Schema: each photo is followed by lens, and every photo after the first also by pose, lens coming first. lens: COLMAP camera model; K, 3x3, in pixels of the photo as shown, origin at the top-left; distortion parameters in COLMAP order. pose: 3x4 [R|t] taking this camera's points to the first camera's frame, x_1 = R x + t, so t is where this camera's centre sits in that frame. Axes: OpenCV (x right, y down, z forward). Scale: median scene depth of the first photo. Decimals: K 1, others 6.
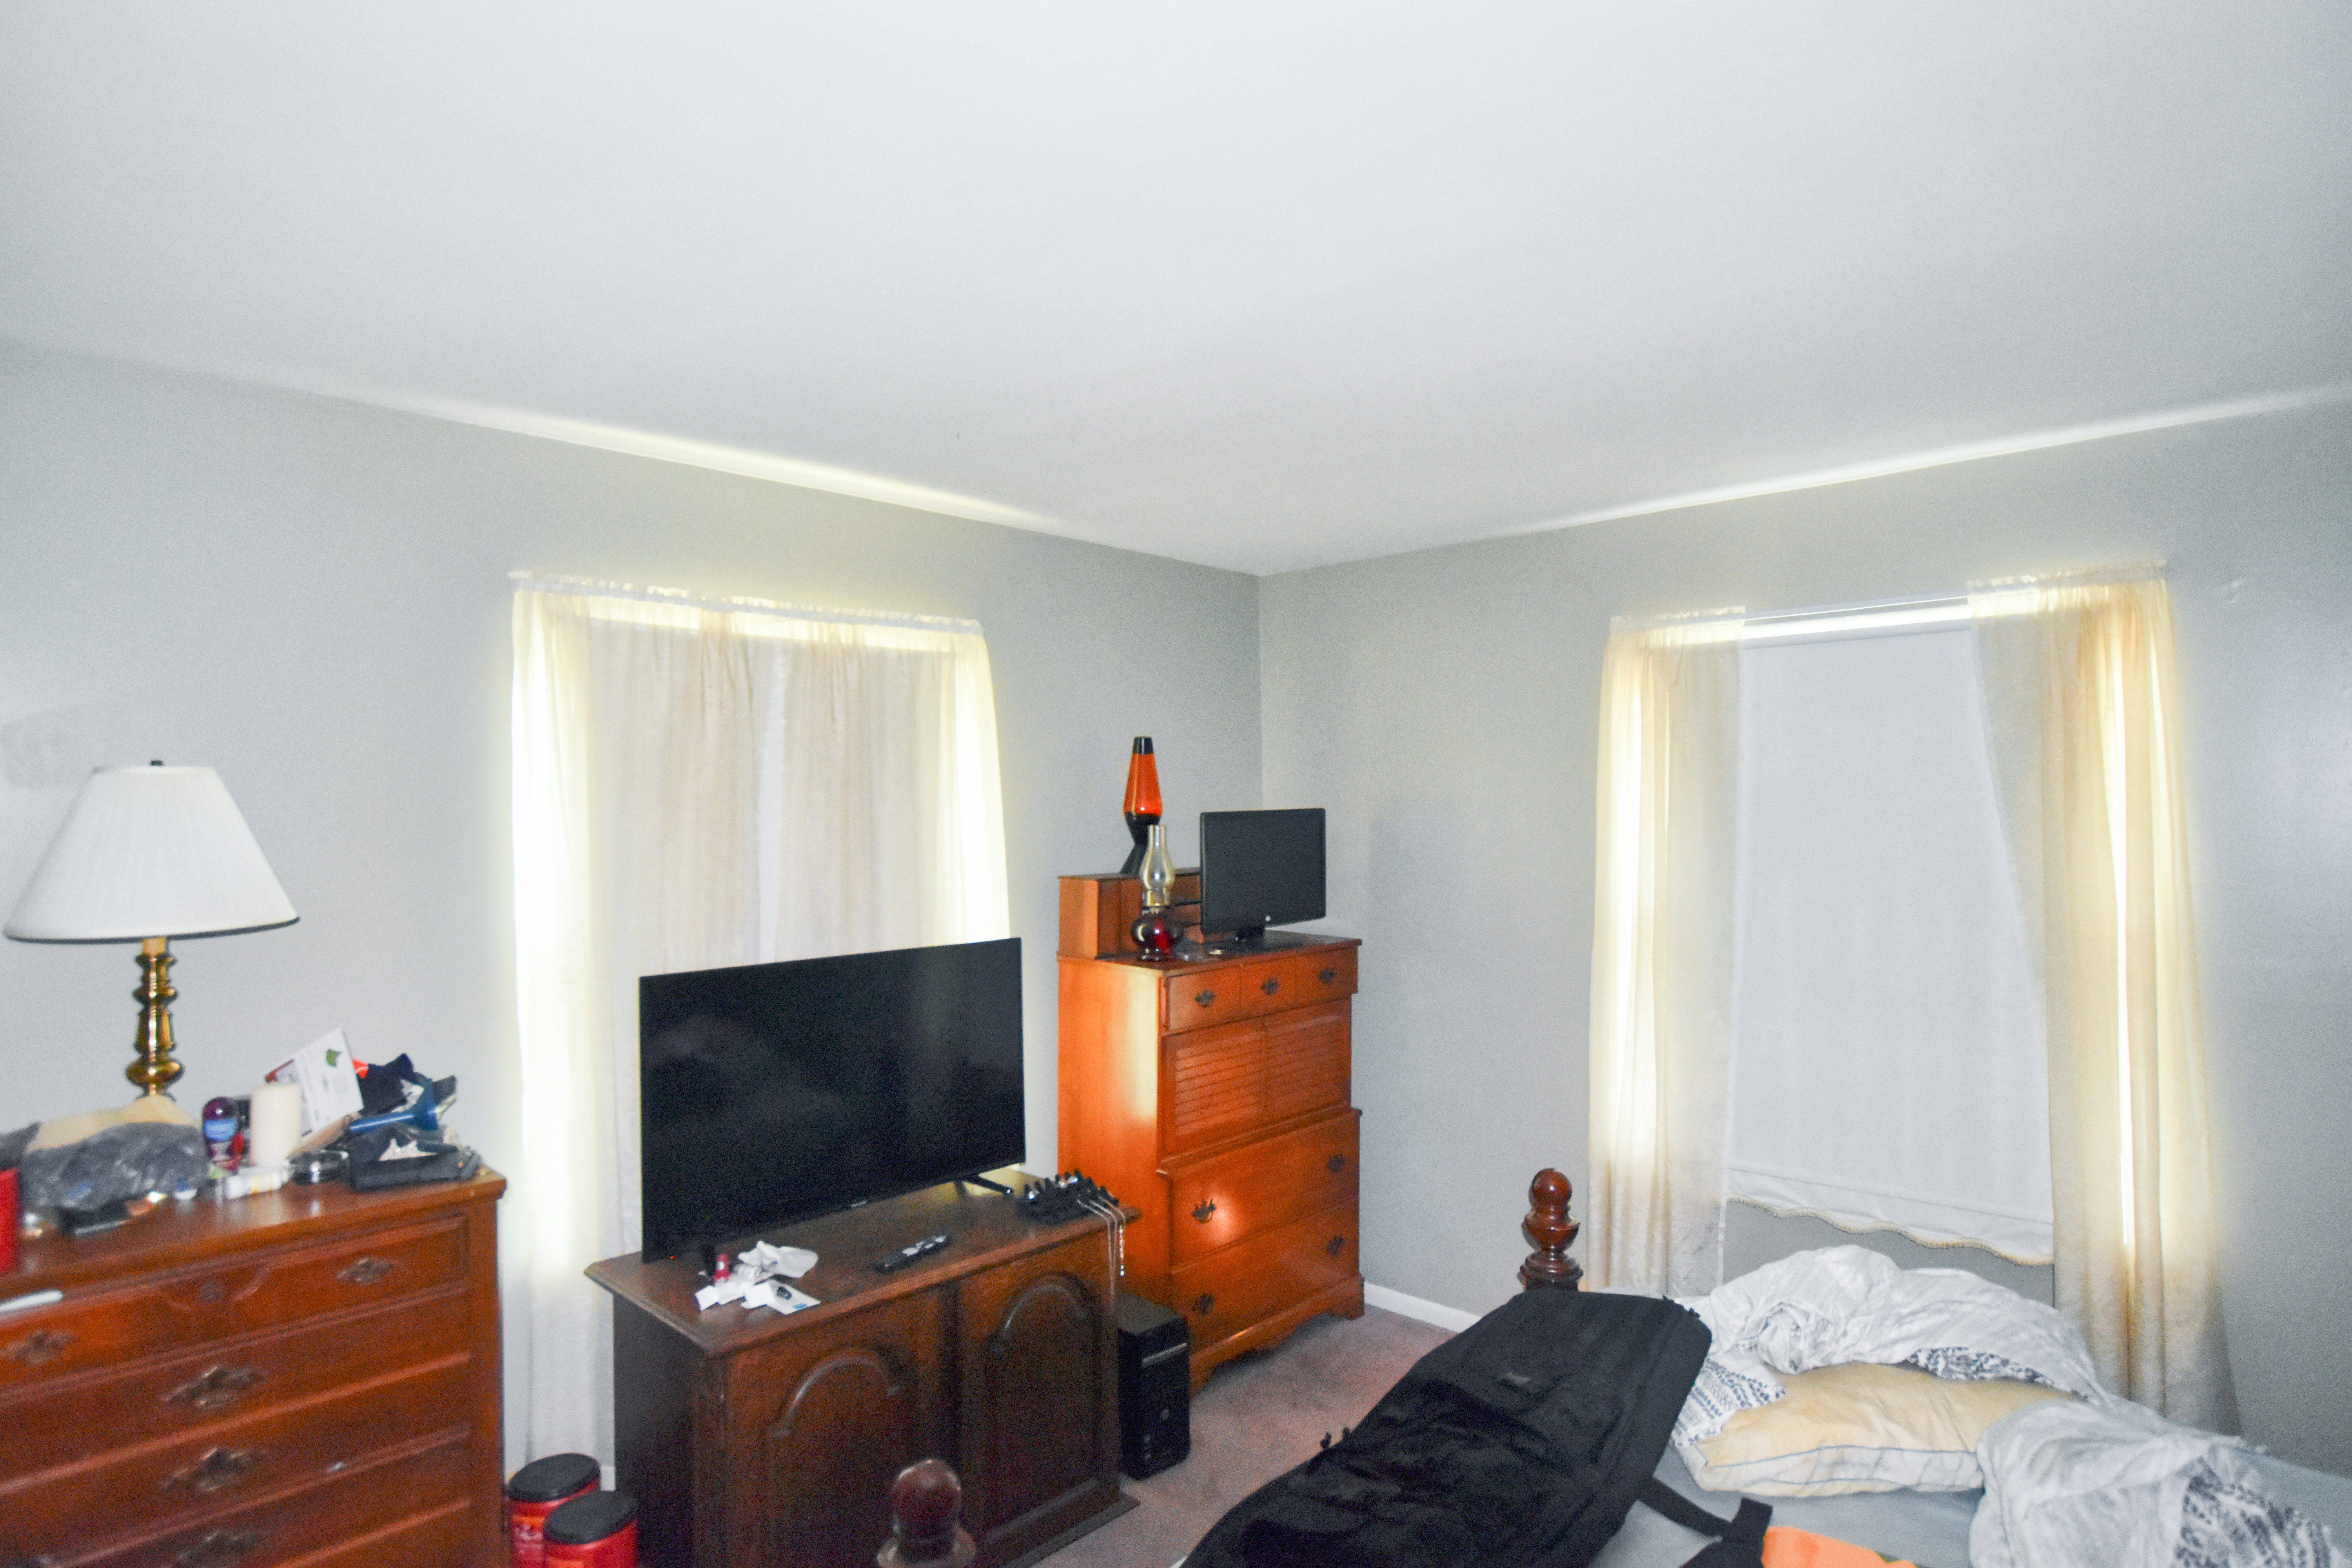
lens RADIAL K [[1273.7, 0, 1177.9], [0, 1273.7, 785.8], [0, 0, 1]] dist [-0.014602, 0.000958]
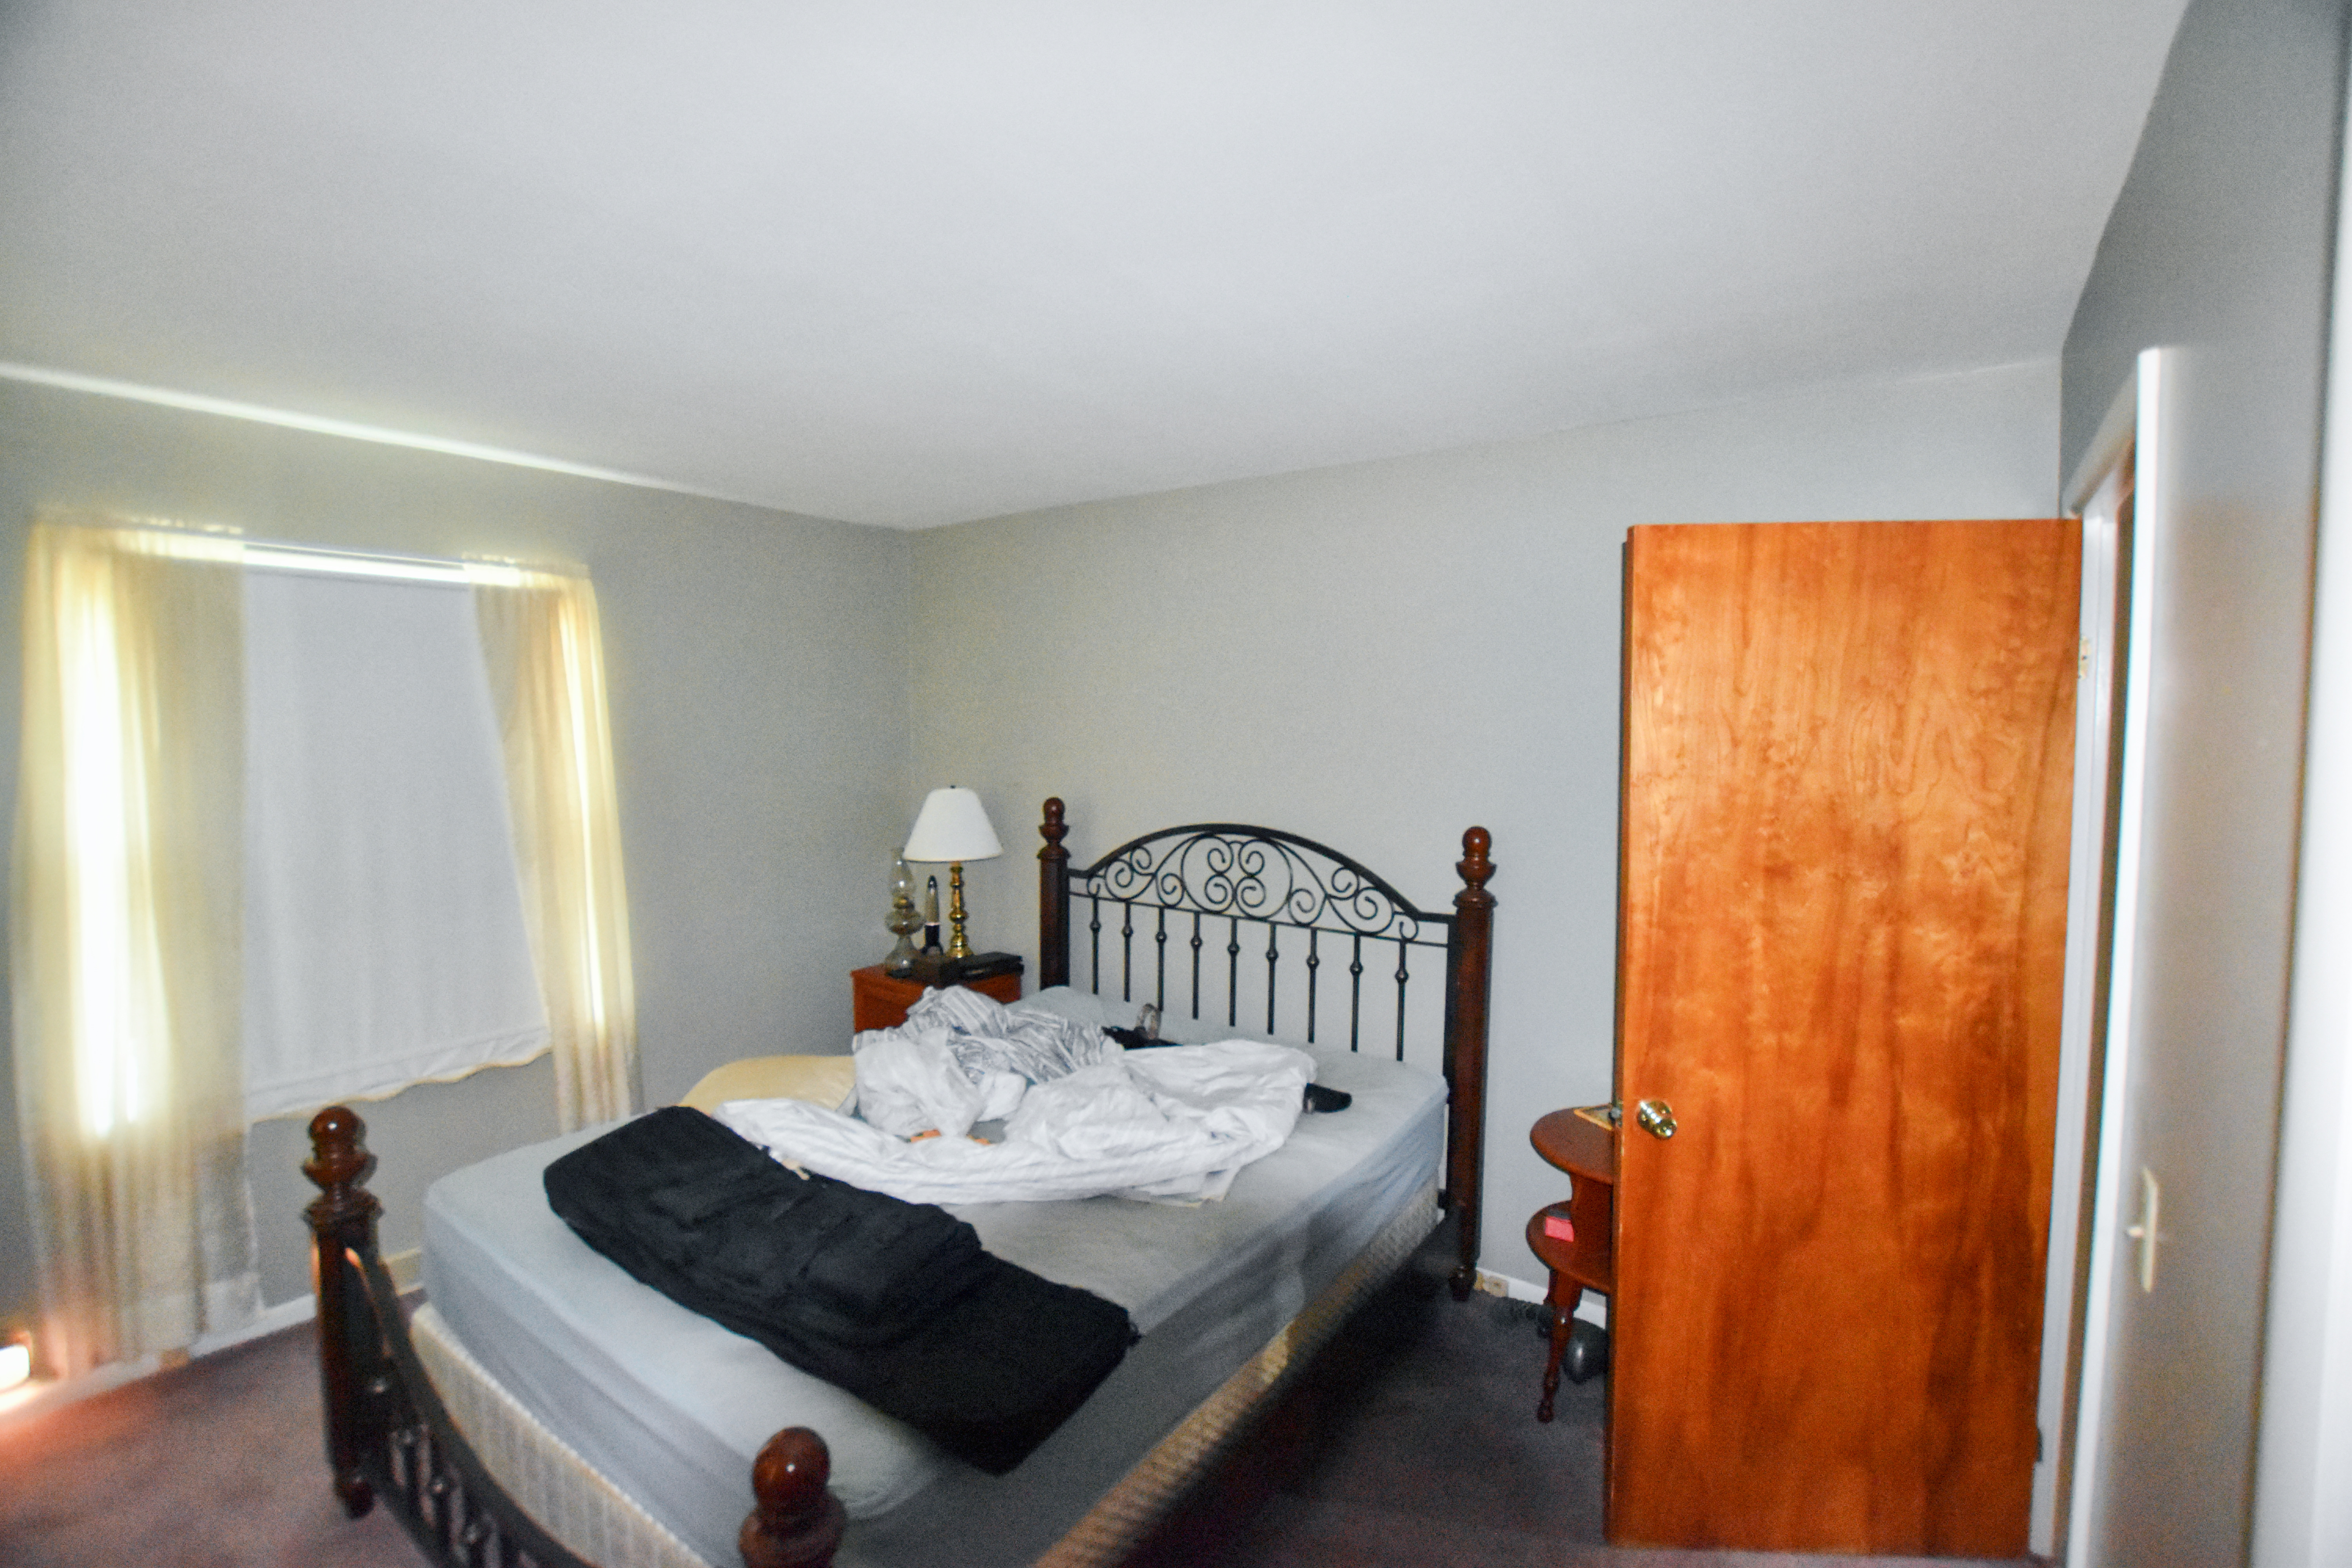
lens RADIAL K [[1055.4, 0, 1174.2], [0, 1055.4, 785.2], [0, 0, 1]] dist [-0.024270, 0.000759]
pose [[-0.127139, -0.053086, 0.990463, -0.517835], [-0.018544, 0.998519, 0.051137, 0.004148], [-0.991712, -0.011865, -0.127935, 0.437661]]
